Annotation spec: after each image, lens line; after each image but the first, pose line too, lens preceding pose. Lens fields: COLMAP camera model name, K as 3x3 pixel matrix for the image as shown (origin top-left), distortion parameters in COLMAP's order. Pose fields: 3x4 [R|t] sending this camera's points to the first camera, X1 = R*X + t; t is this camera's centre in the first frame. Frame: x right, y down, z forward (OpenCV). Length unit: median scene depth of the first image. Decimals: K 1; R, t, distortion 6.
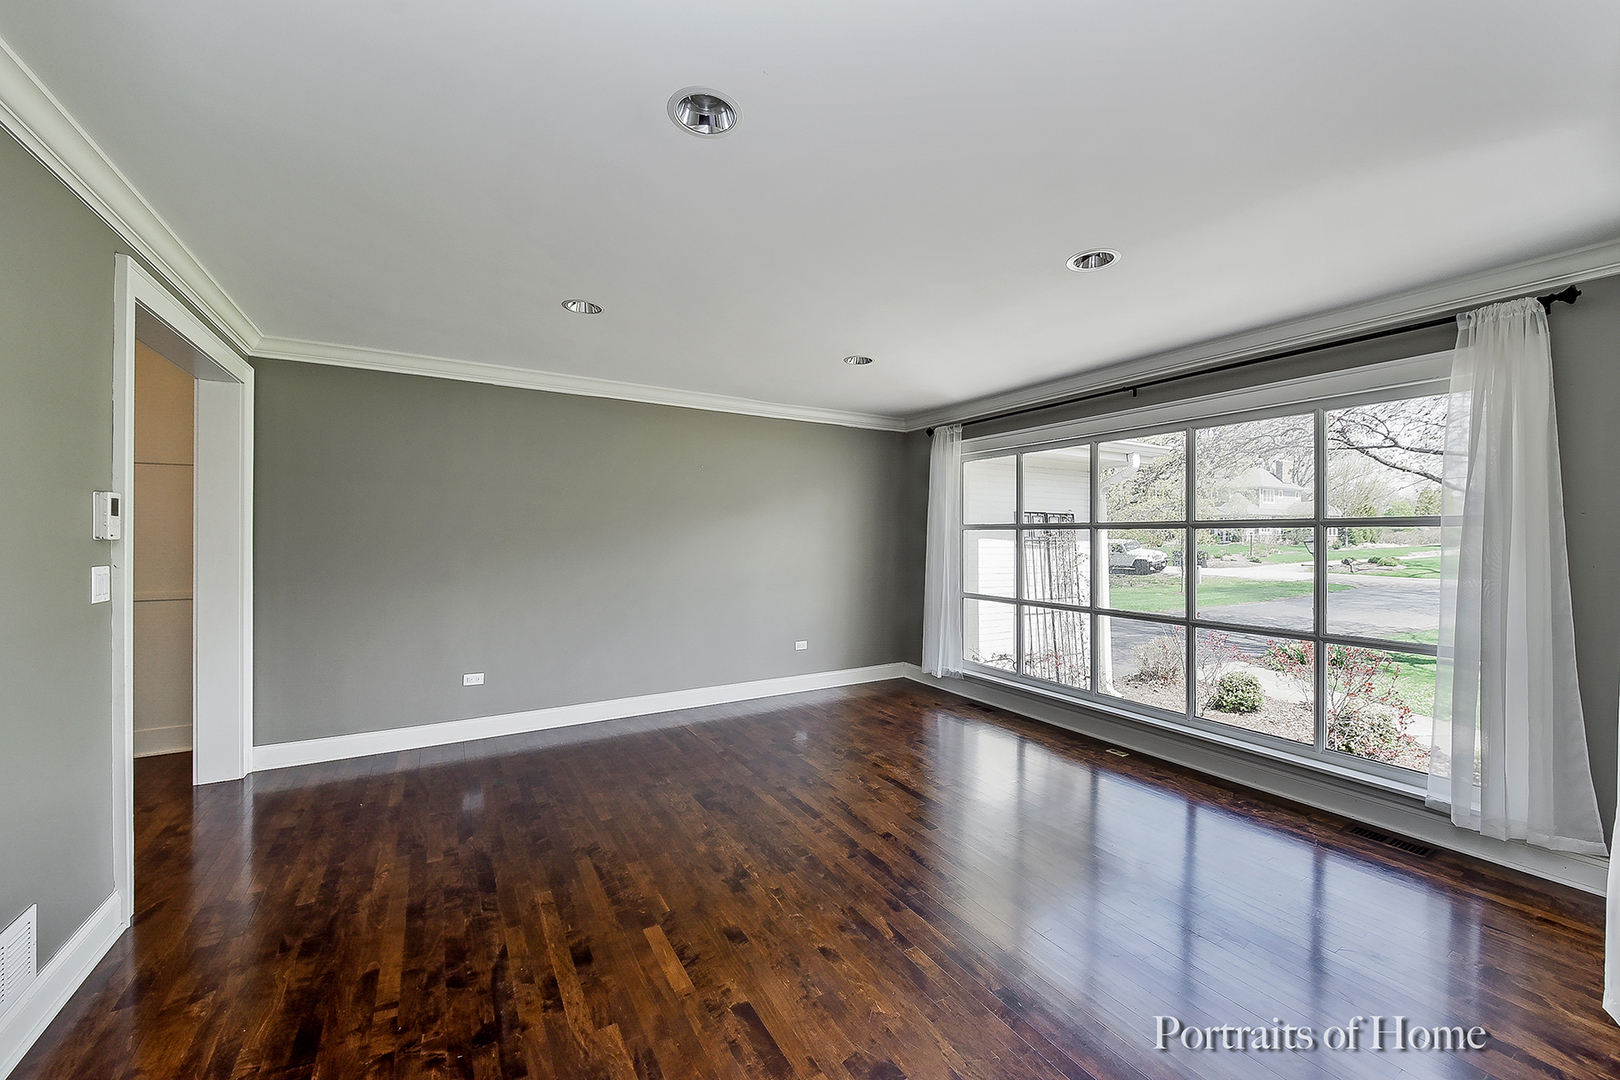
lens RADIAL K [[630.6, 0, 817.9], [0, 630.6, 537.6], [0, 0, 1]] dist [0.004553, -0.000654]
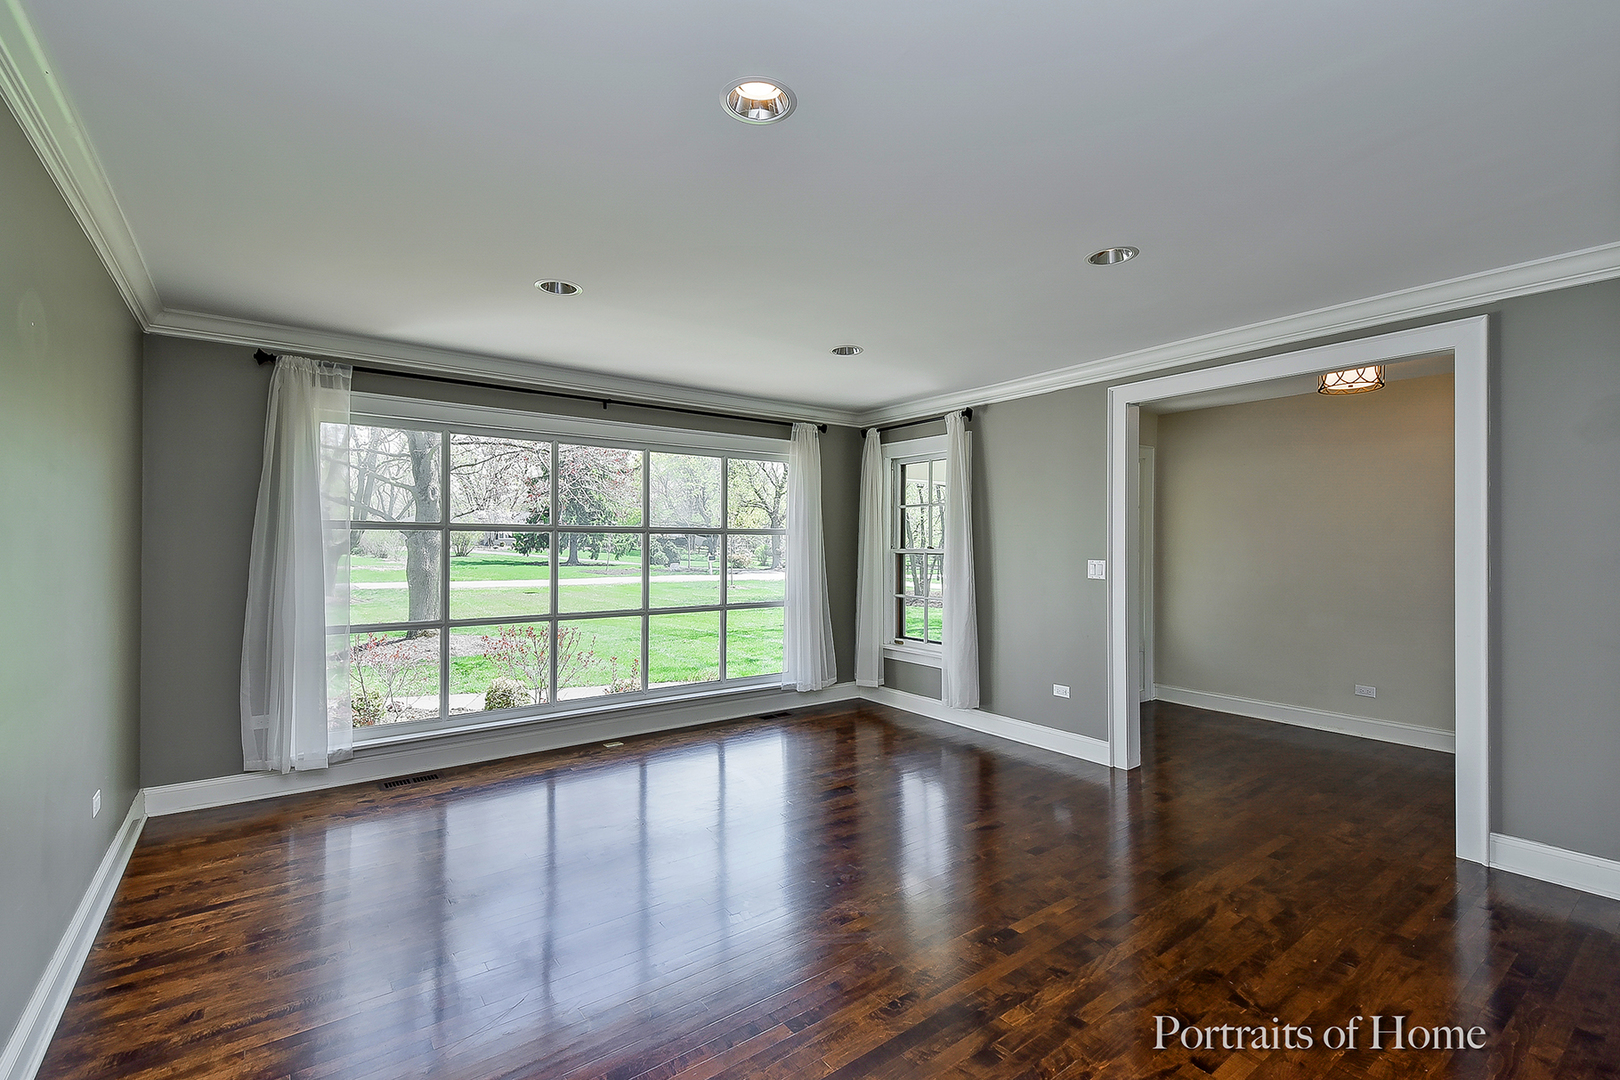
lens RADIAL K [[719.3, 0, 816.8], [0, 719.3, 539.3], [0, 0, 1]] dist [0.033574, 0.000159]
pose [[-0.114348, -0.002680, 0.993437, -0.931907], [-0.004885, 0.999986, 0.002135, -0.008432], [-0.993429, -0.004609, -0.114360, 0.974195]]
